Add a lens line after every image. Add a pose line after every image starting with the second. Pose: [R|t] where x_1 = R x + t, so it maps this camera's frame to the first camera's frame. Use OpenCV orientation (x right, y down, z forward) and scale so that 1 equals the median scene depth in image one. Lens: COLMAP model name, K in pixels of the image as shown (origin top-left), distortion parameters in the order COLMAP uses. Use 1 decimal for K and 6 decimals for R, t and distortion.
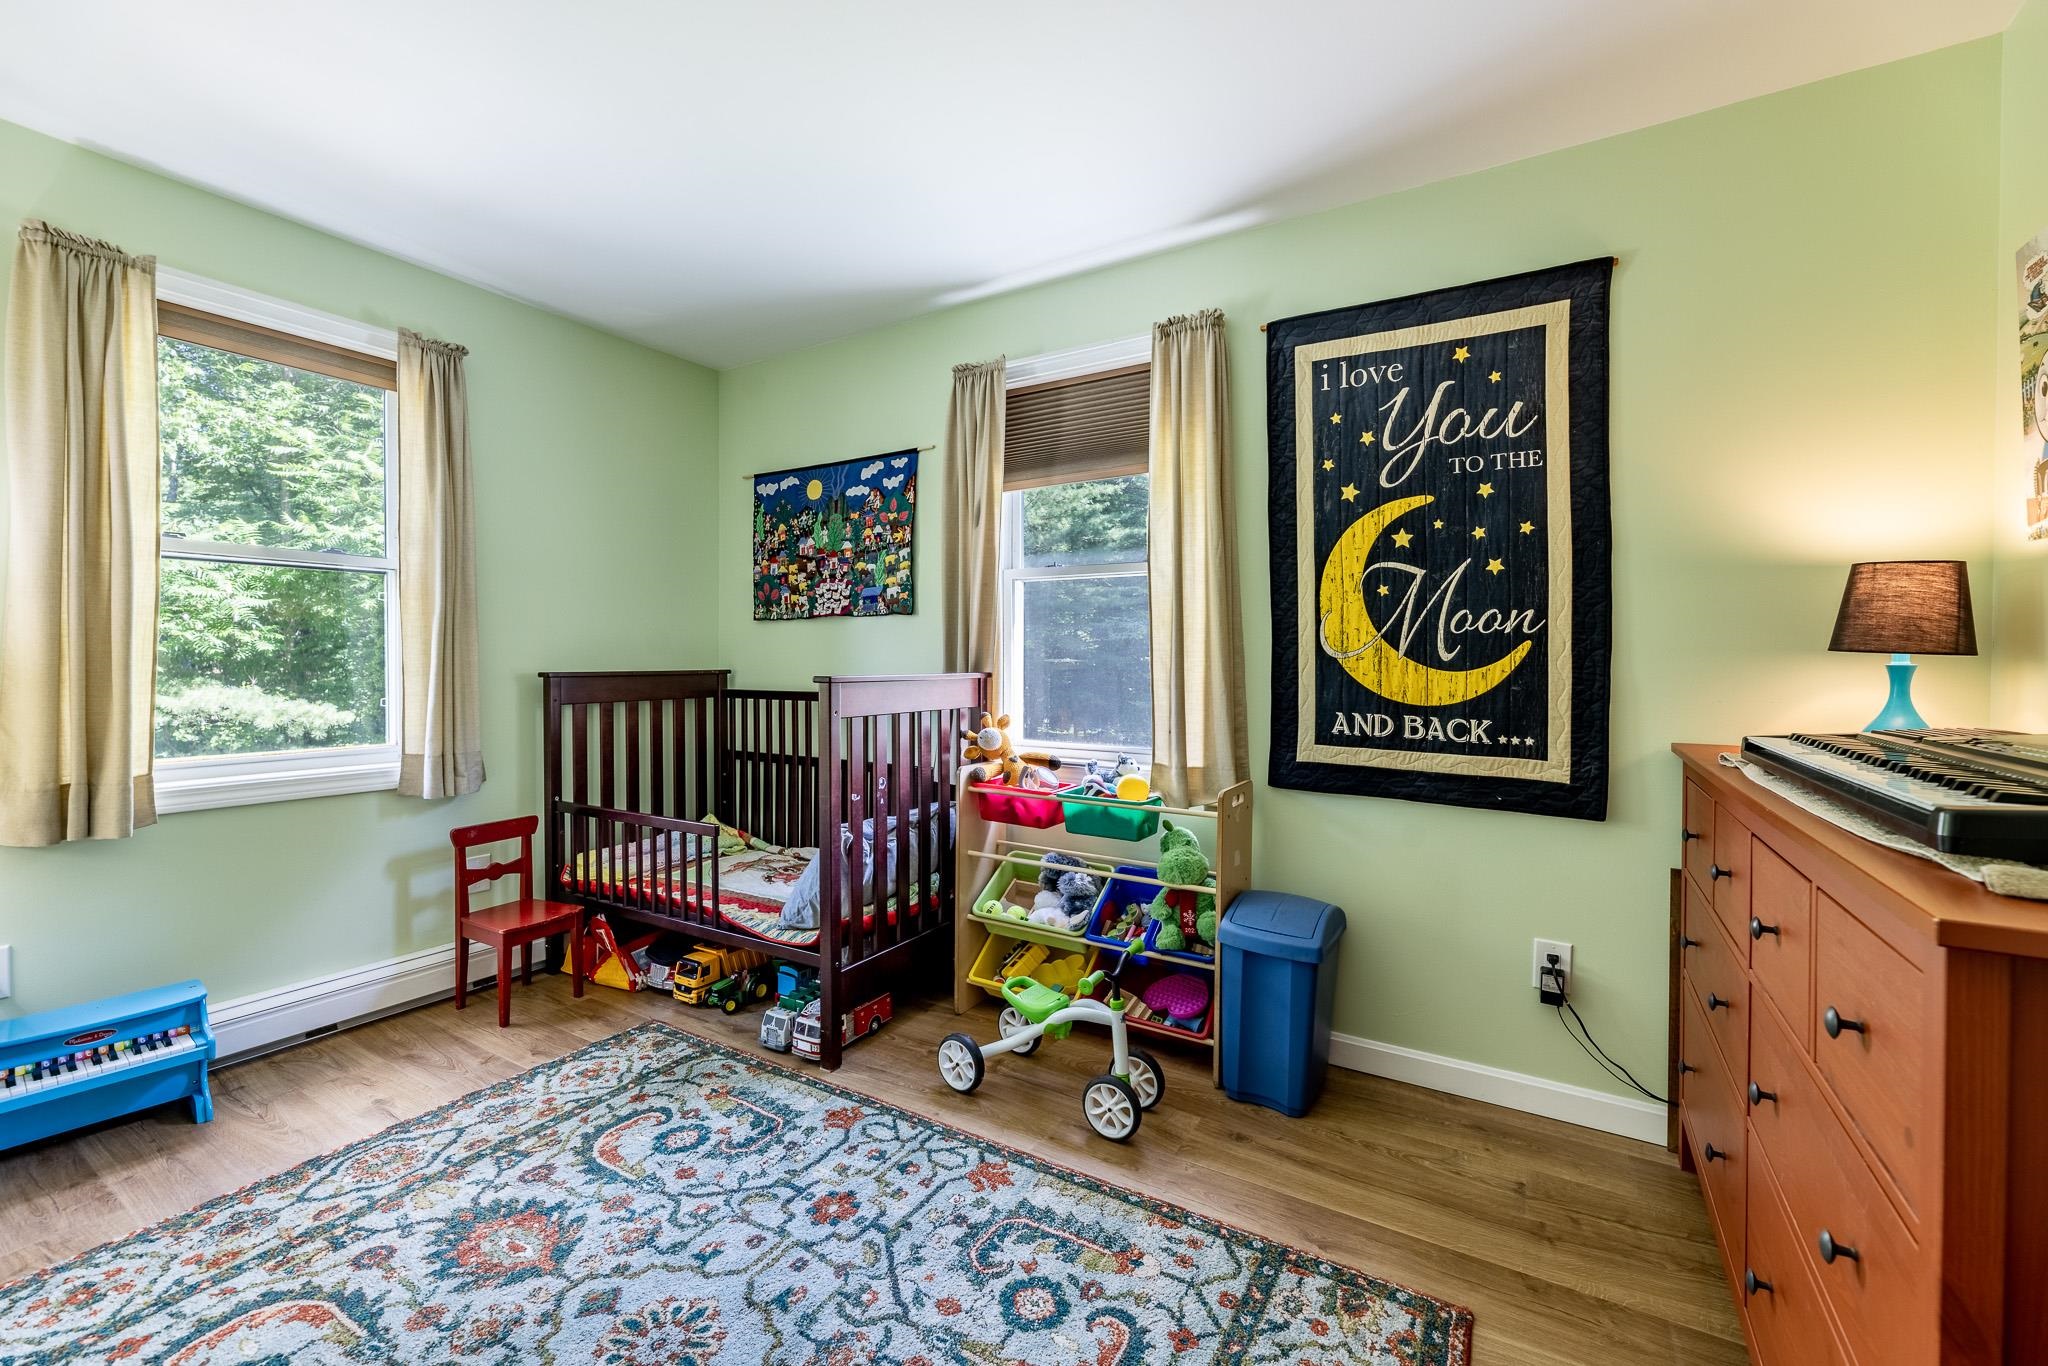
lens RADIAL K [[842.7, 0, 1024.8], [0, 842.7, 668.0], [0, 0, 1]] dist [-0.001608, -0.000240]
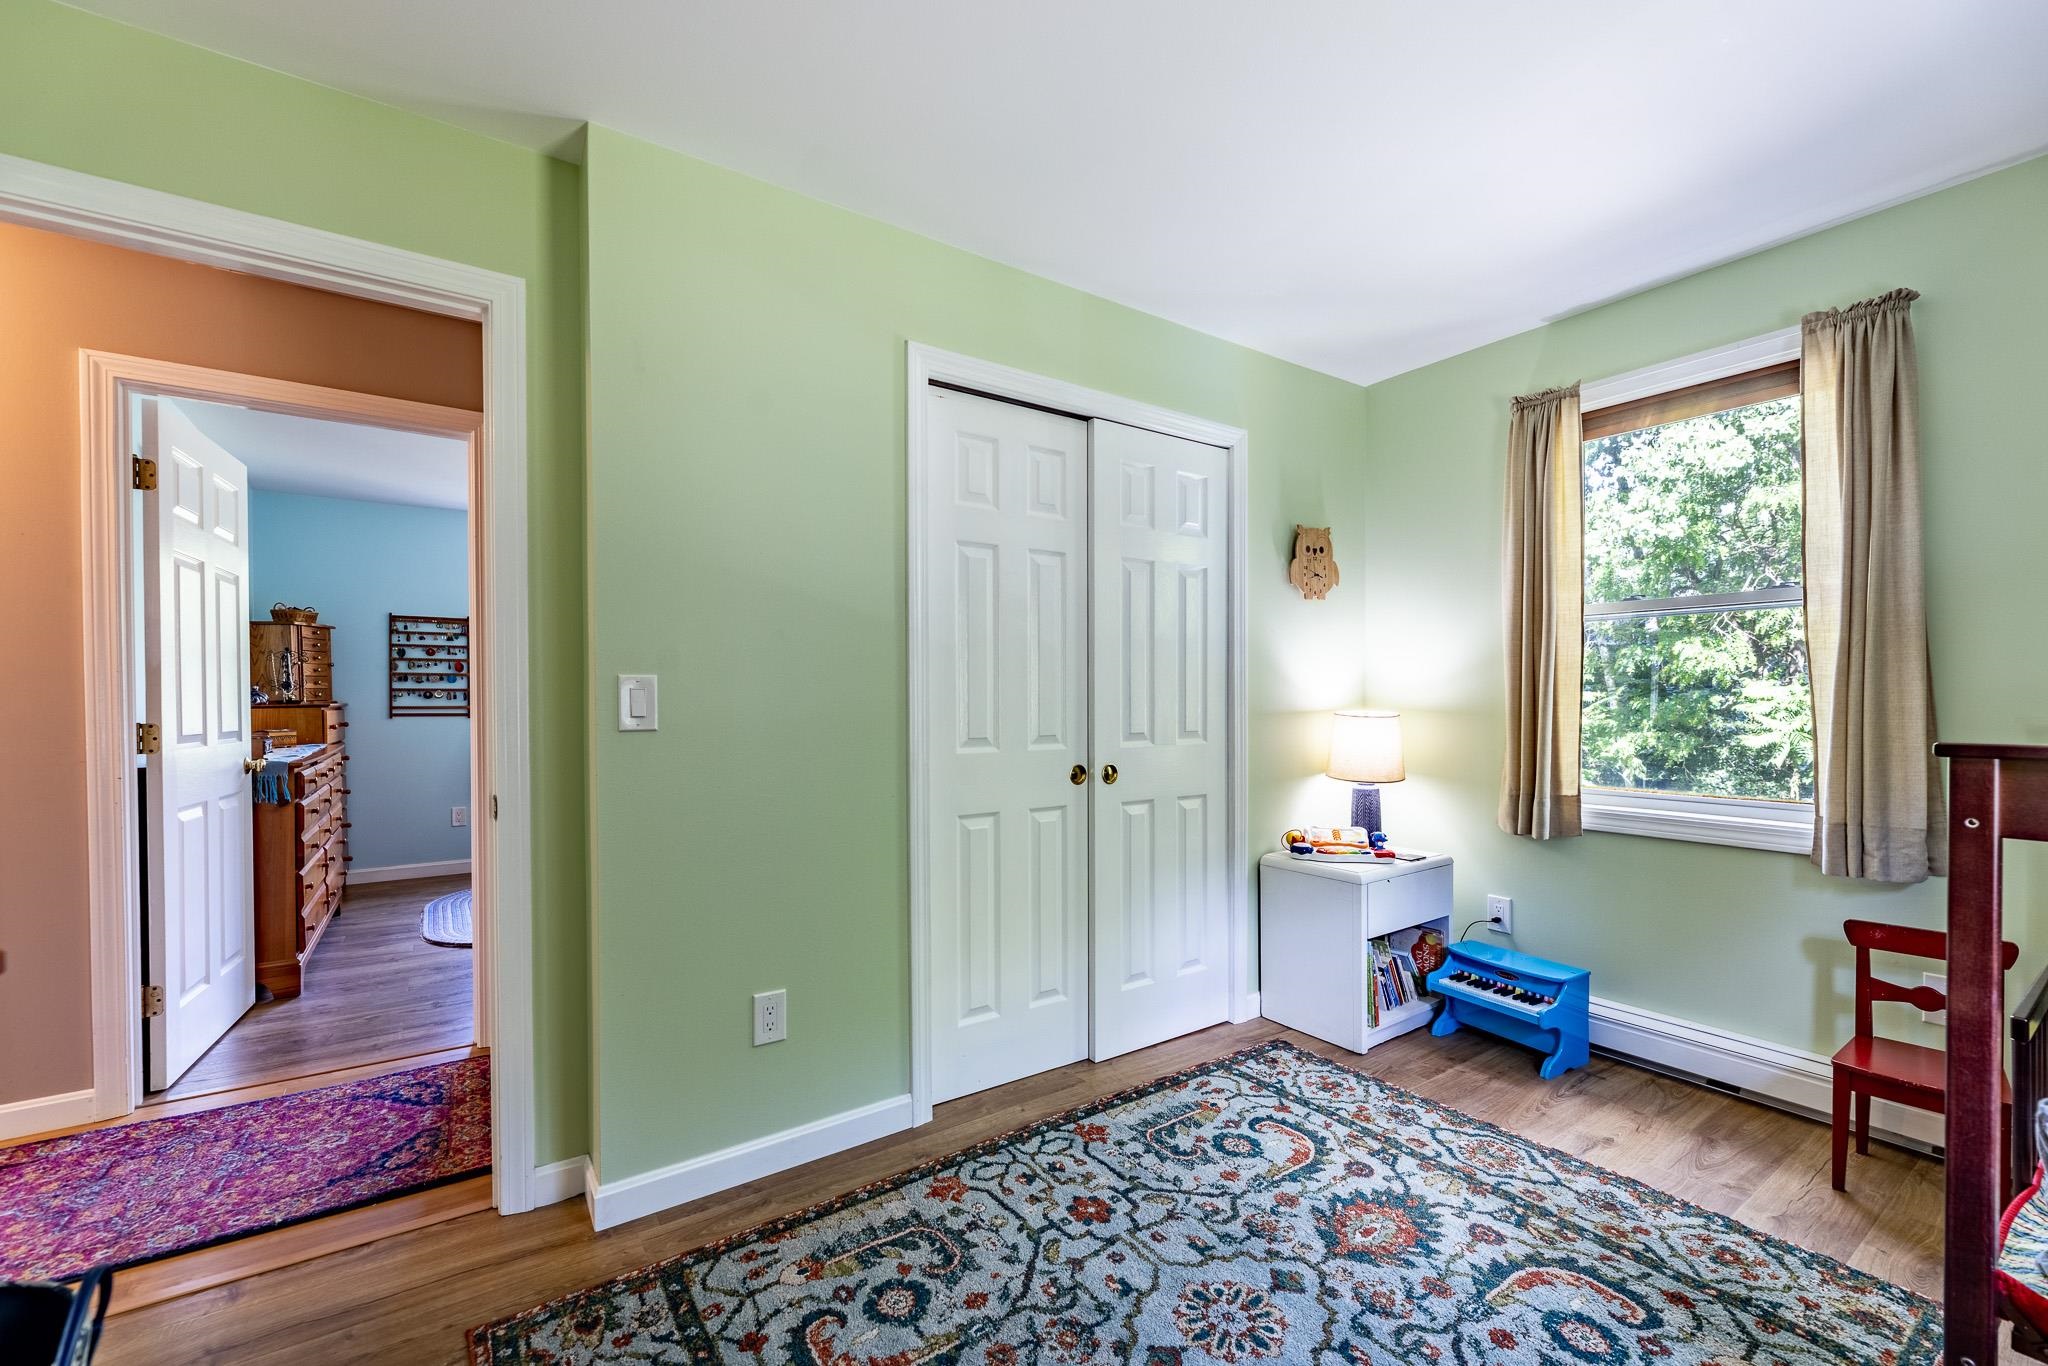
lens RADIAL K [[842.7, 0, 1025.0], [0, 842.7, 709.0], [0, 0, 1]] dist [-0.001608, -0.000240]
pose [[-0.408090, 0.006622, -0.912918, 0.490234], [-0.008532, 0.999902, 0.011067, -0.010530], [0.912902, 0.012306, -0.407994, 0.850636]]
